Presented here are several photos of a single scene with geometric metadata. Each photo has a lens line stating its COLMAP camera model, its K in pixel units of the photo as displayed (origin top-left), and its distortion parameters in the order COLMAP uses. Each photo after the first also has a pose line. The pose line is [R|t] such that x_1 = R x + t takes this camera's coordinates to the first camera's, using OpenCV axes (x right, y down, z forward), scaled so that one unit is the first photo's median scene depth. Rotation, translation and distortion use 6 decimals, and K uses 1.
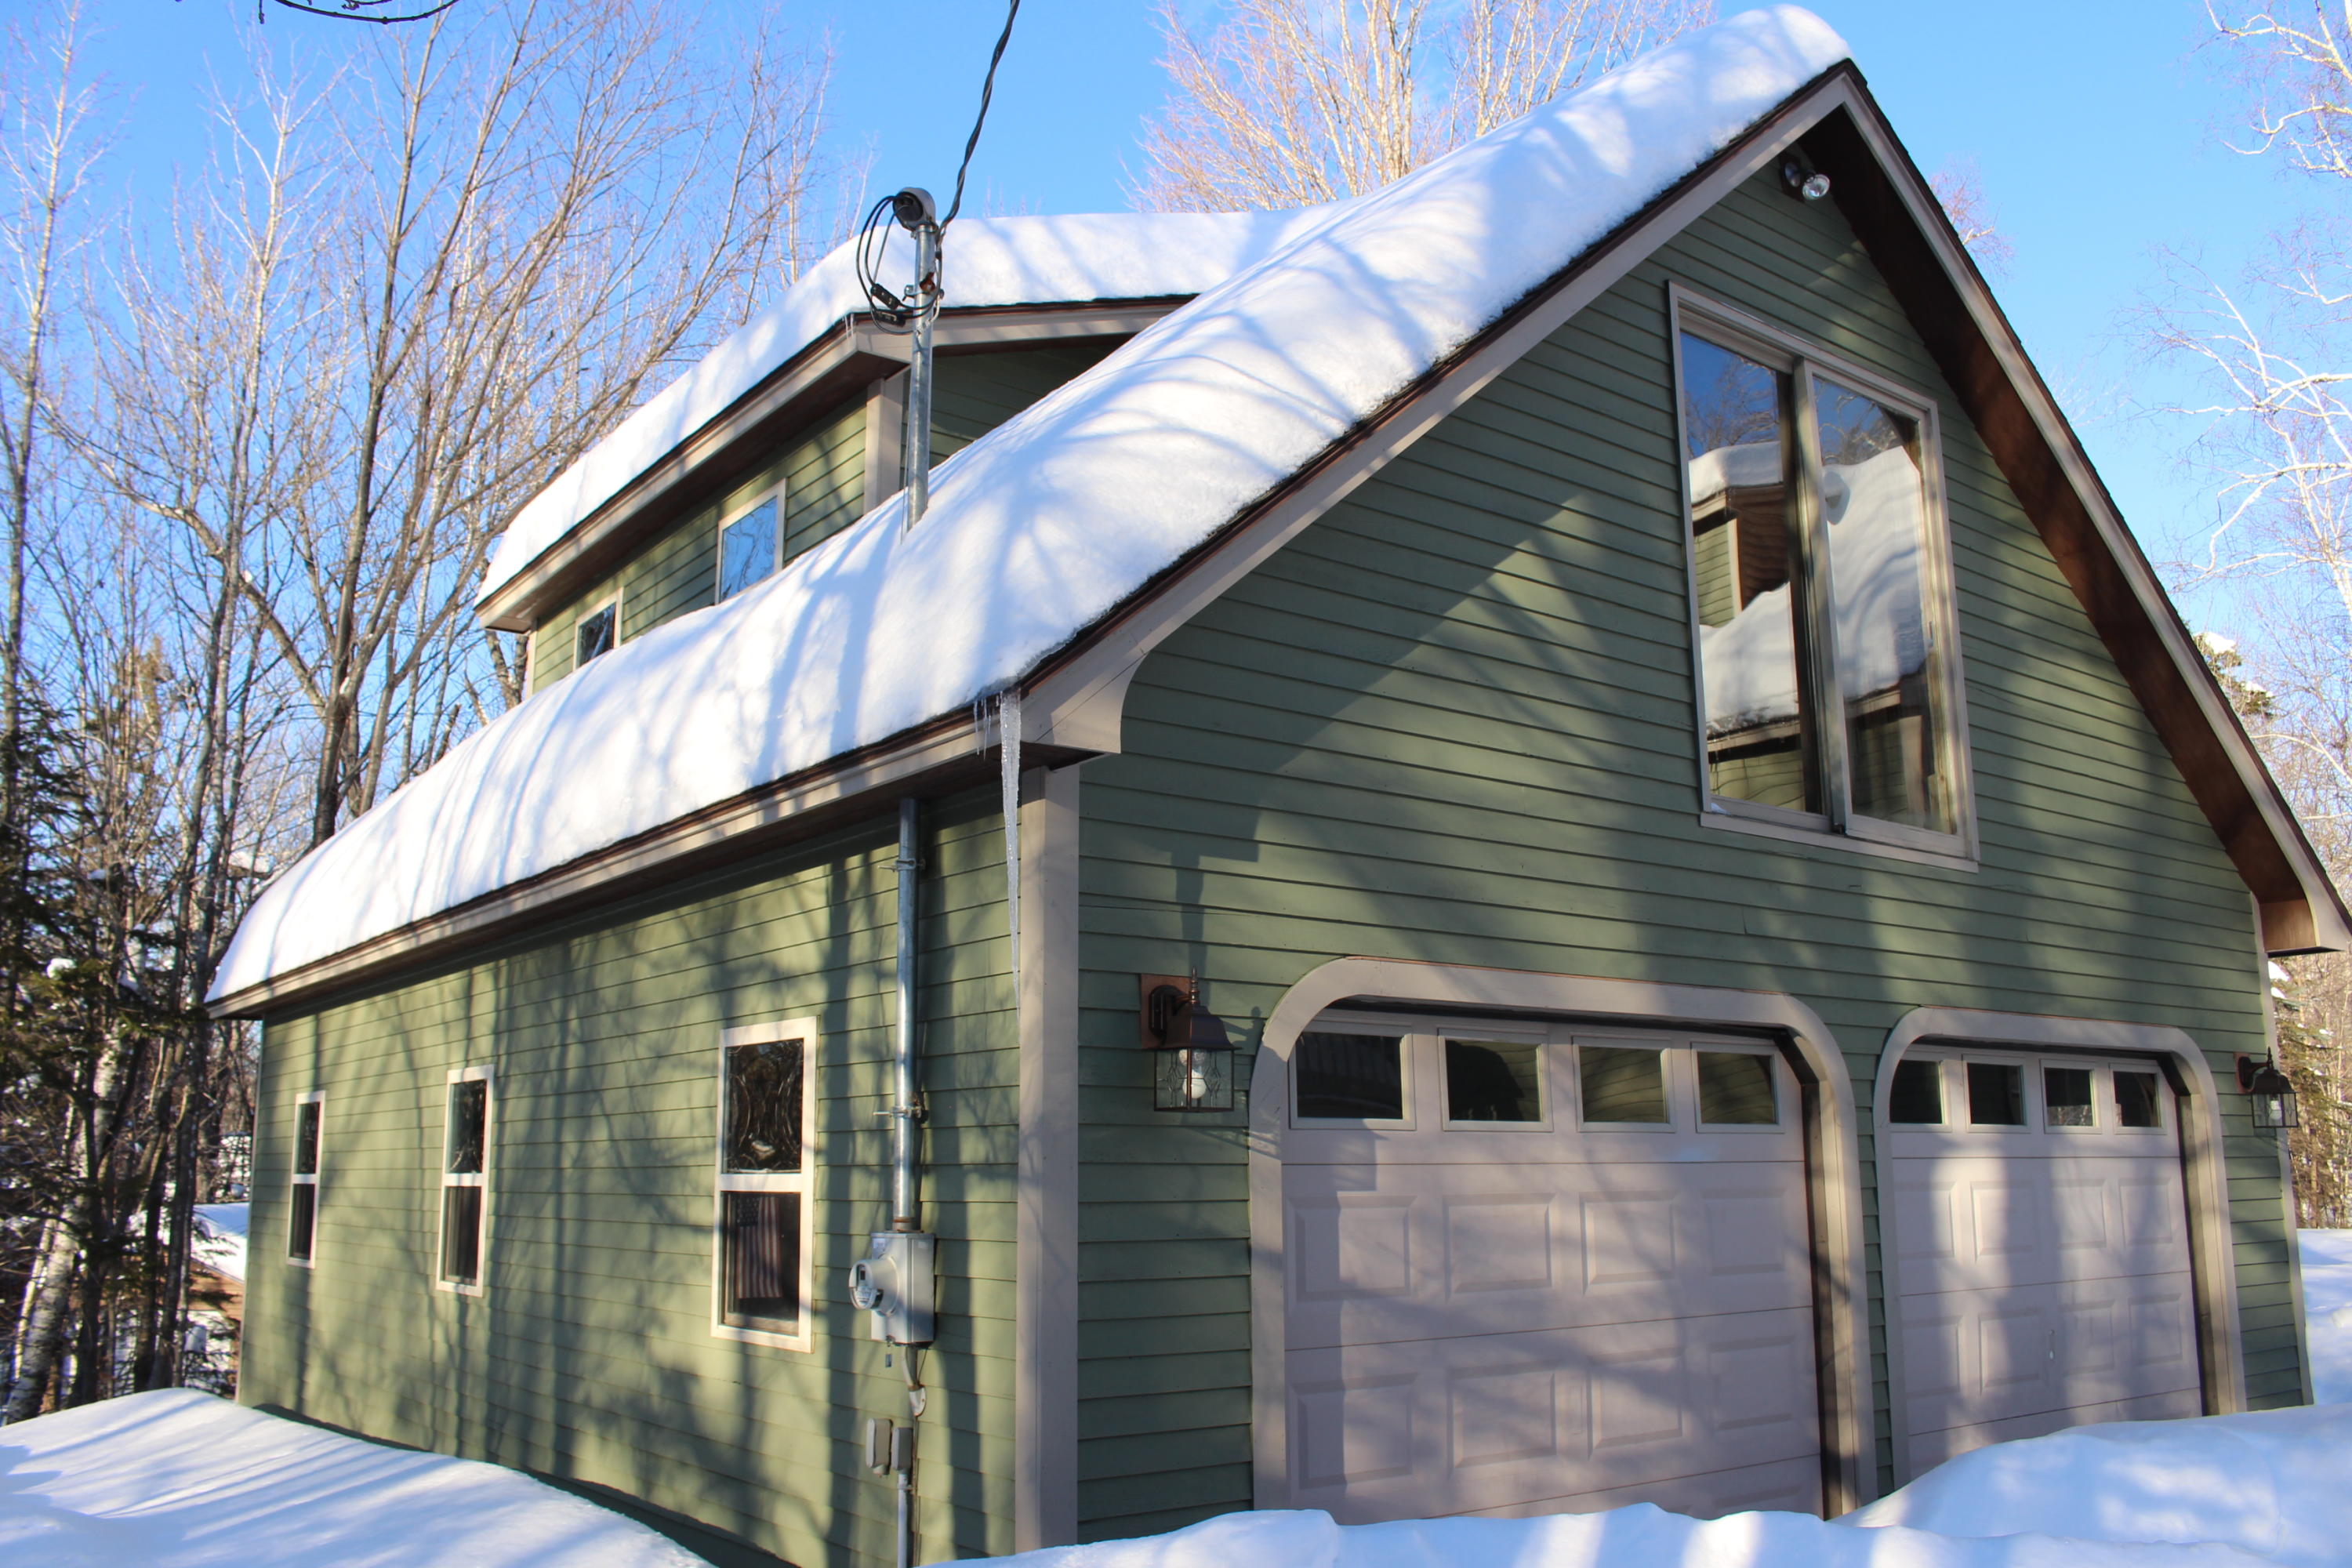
lens RADIAL K [[1913.1, 0, 1170.0], [0, 1913.1, 844.7], [0, 0, 1]] dist [-0.137635, 0.065353]
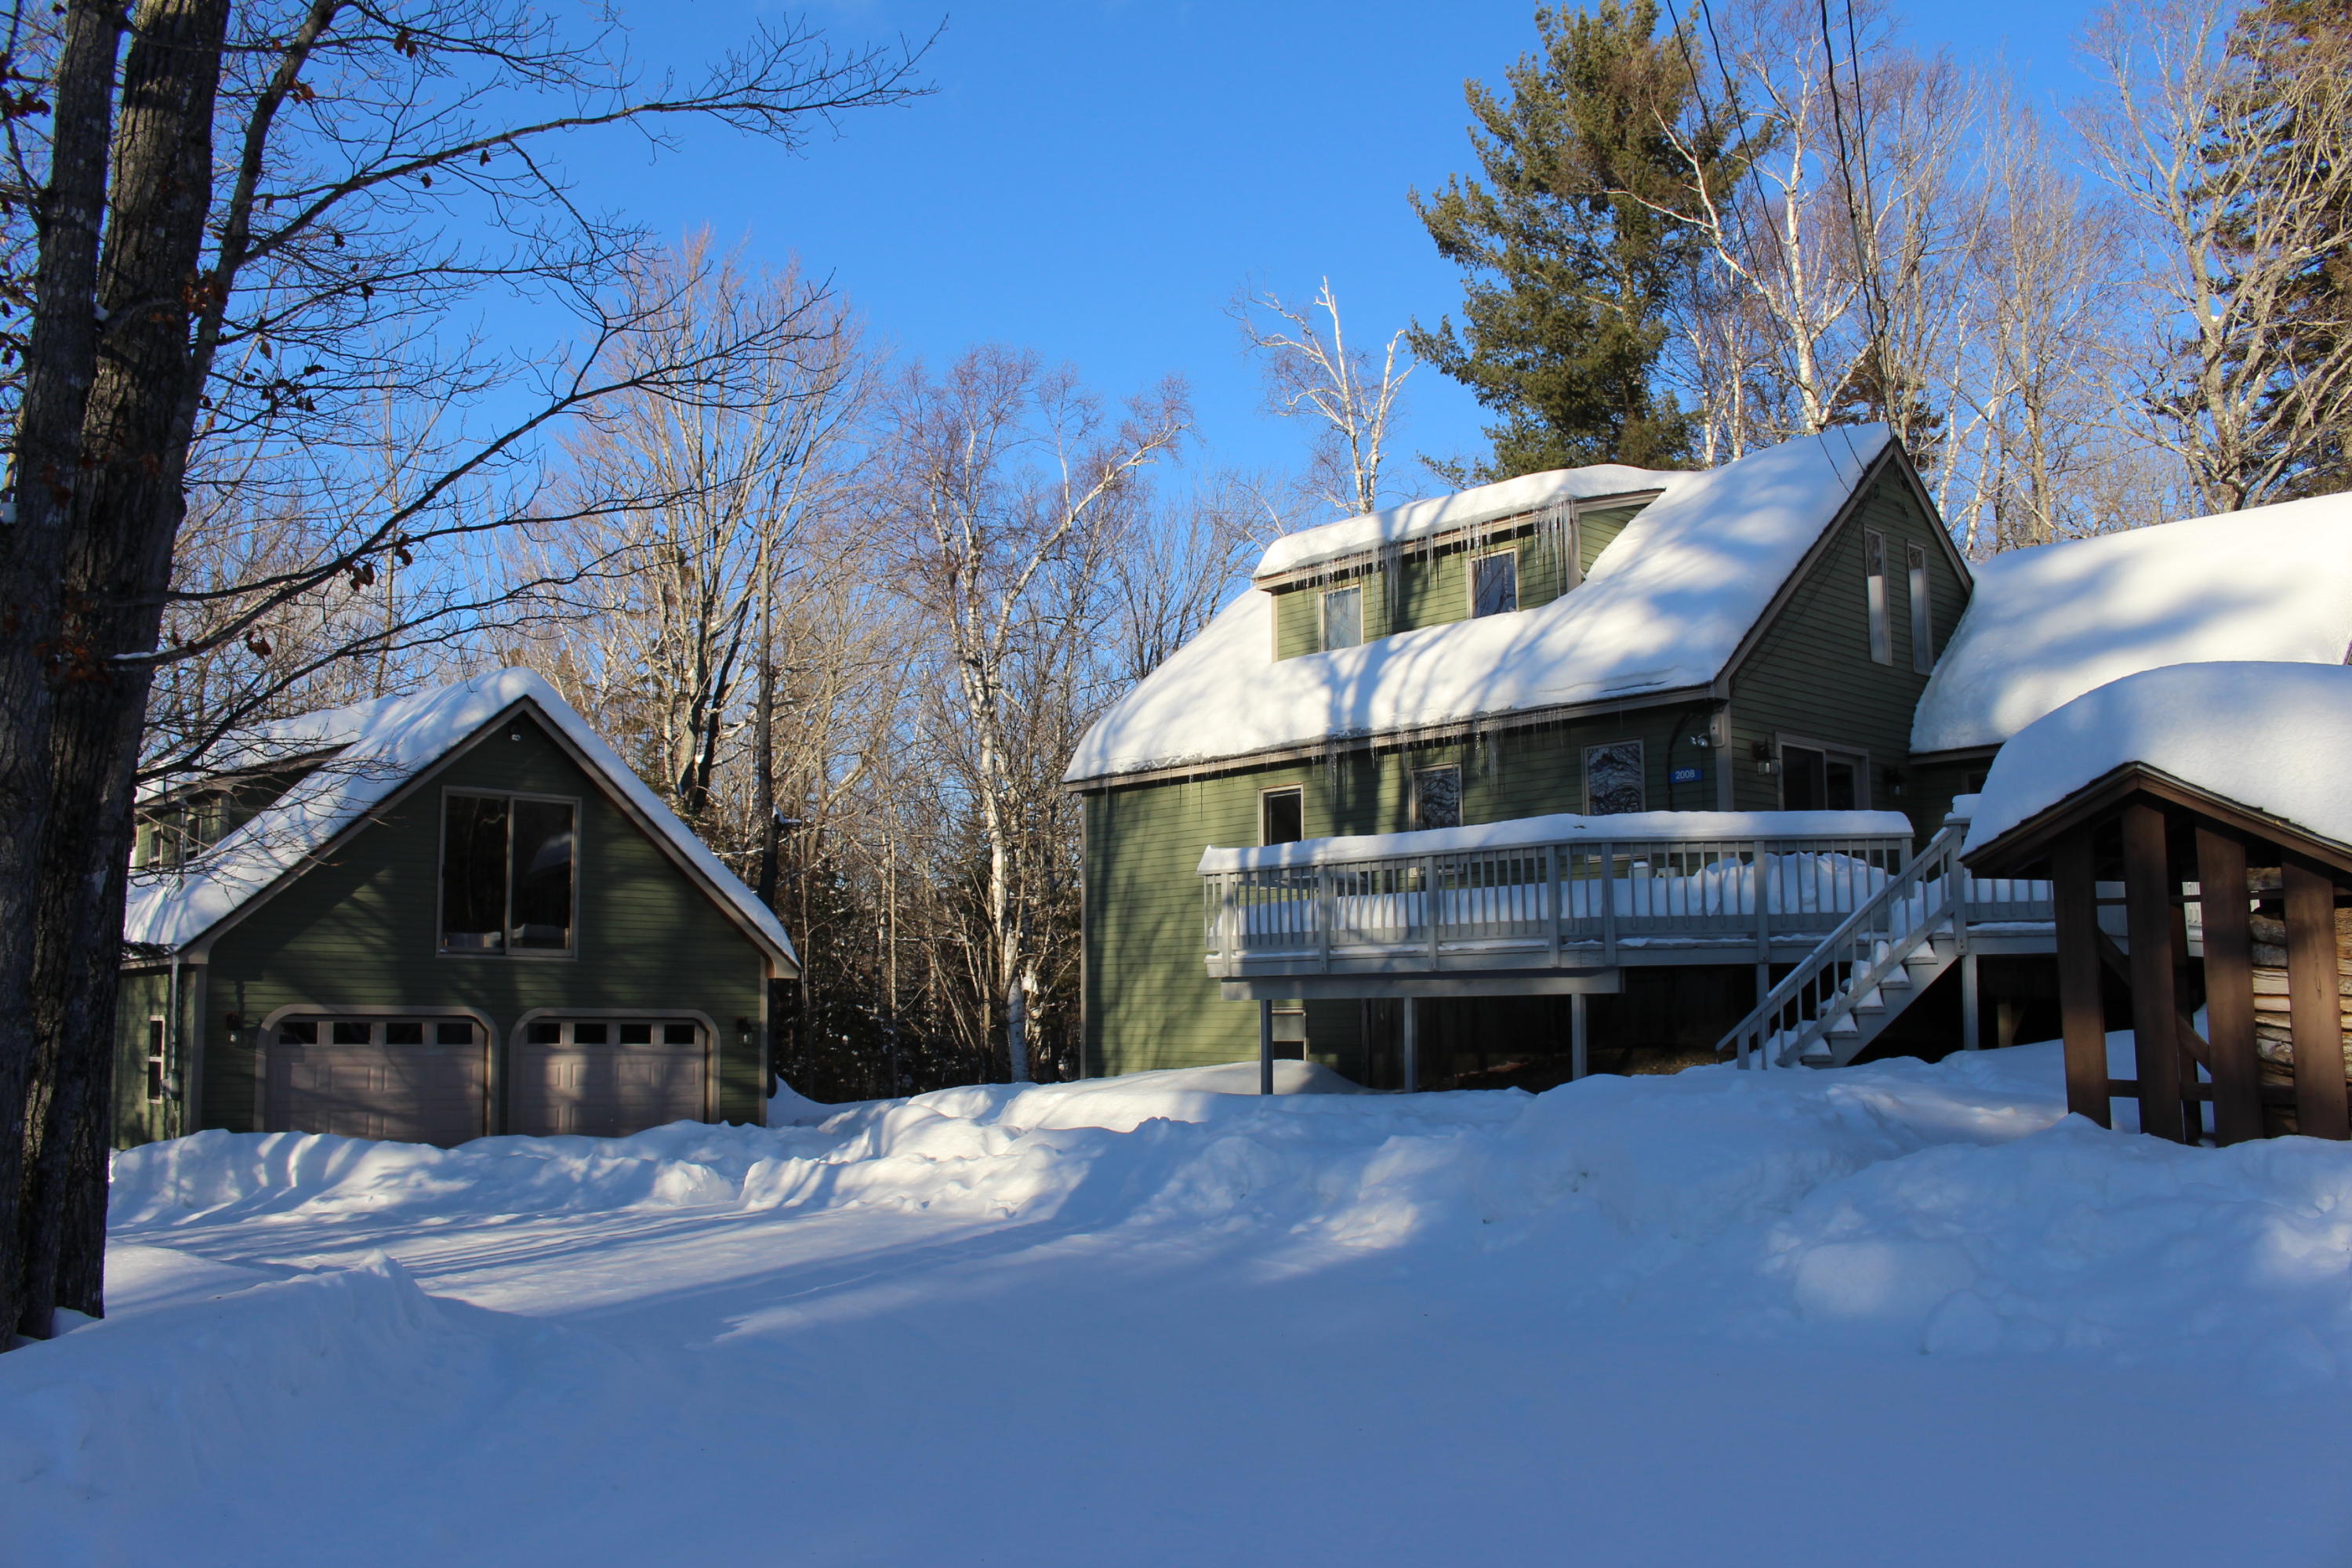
lens RADIAL K [[1913.1, 0, 1170.0], [0, 1913.1, 844.7], [0, 0, 1]] dist [-0.137635, 0.065353]
pose [[0.996138, 0.005477, 0.087630, 1.390315], [-0.011900, 0.997265, 0.072941, -0.506809], [-0.086991, -0.073702, 0.993479, -2.610969]]
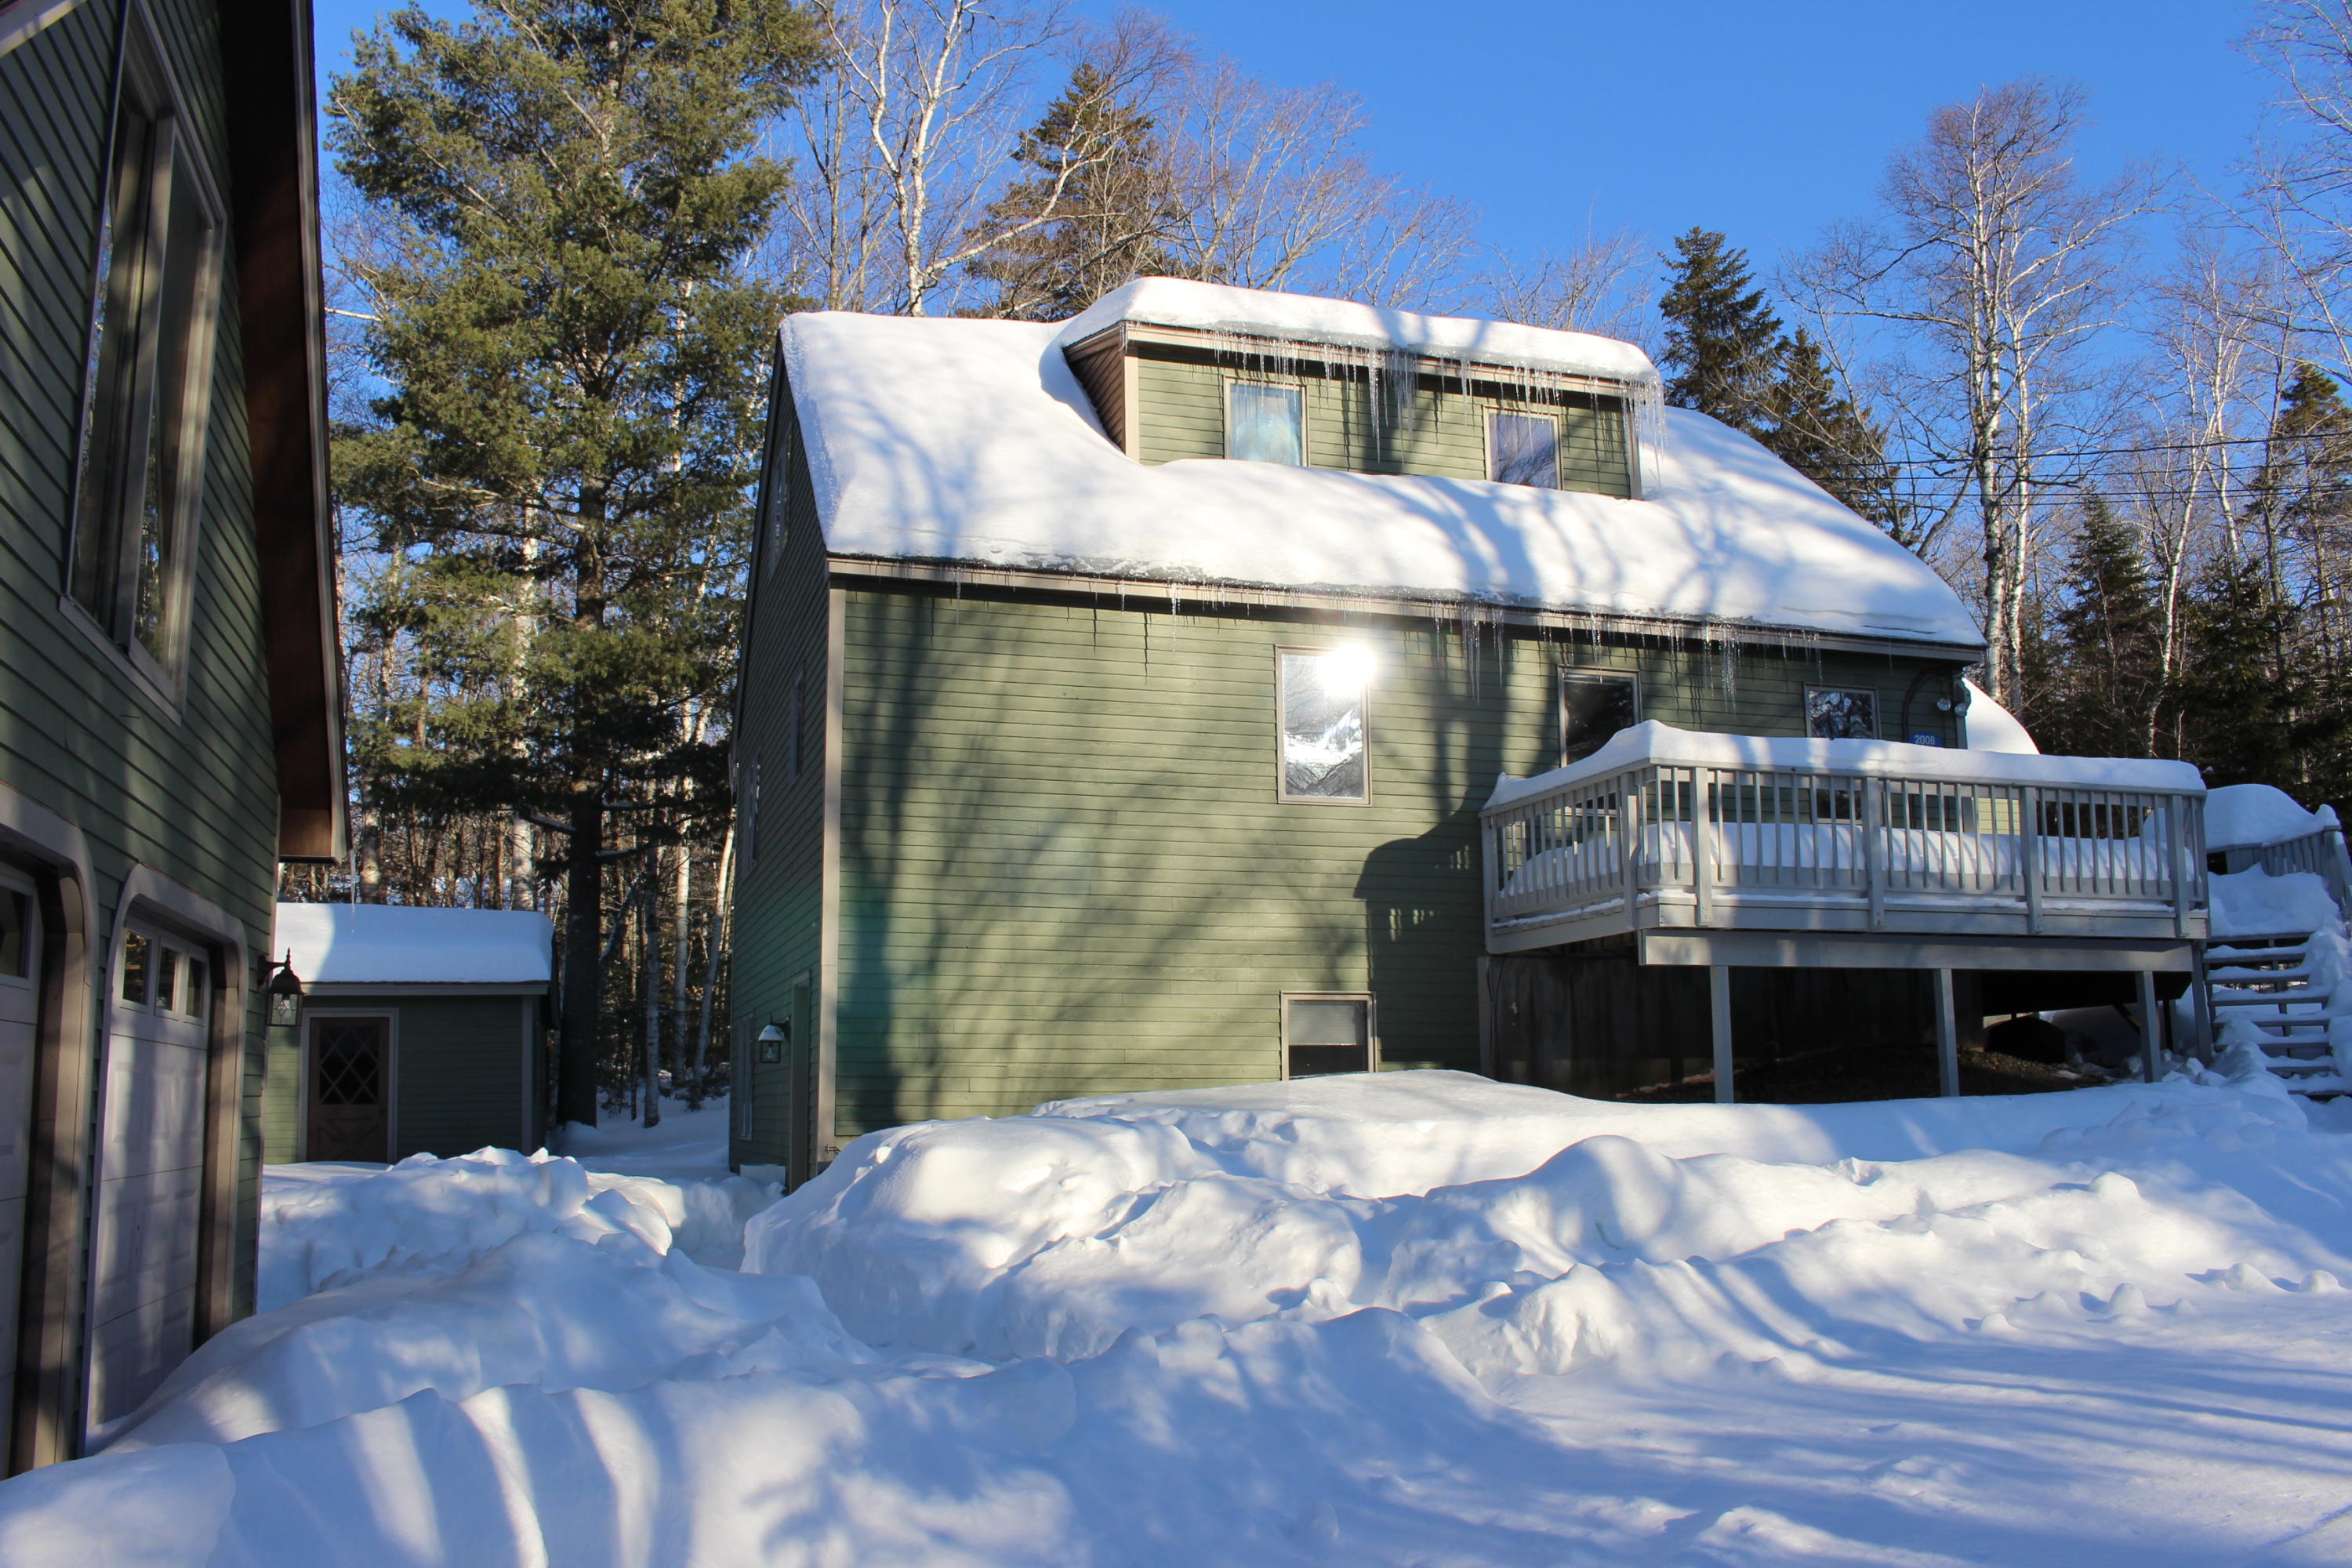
lens RADIAL K [[1913.1, 0, 1170.0], [0, 1913.1, 844.7], [0, 0, 1]] dist [-0.137635, 0.065353]
pose [[0.340156, 0.121686, 0.932463, -0.300959], [-0.153679, 0.985455, -0.072540, 0.077784], [-0.927726, -0.118626, 0.353909, 0.268080]]
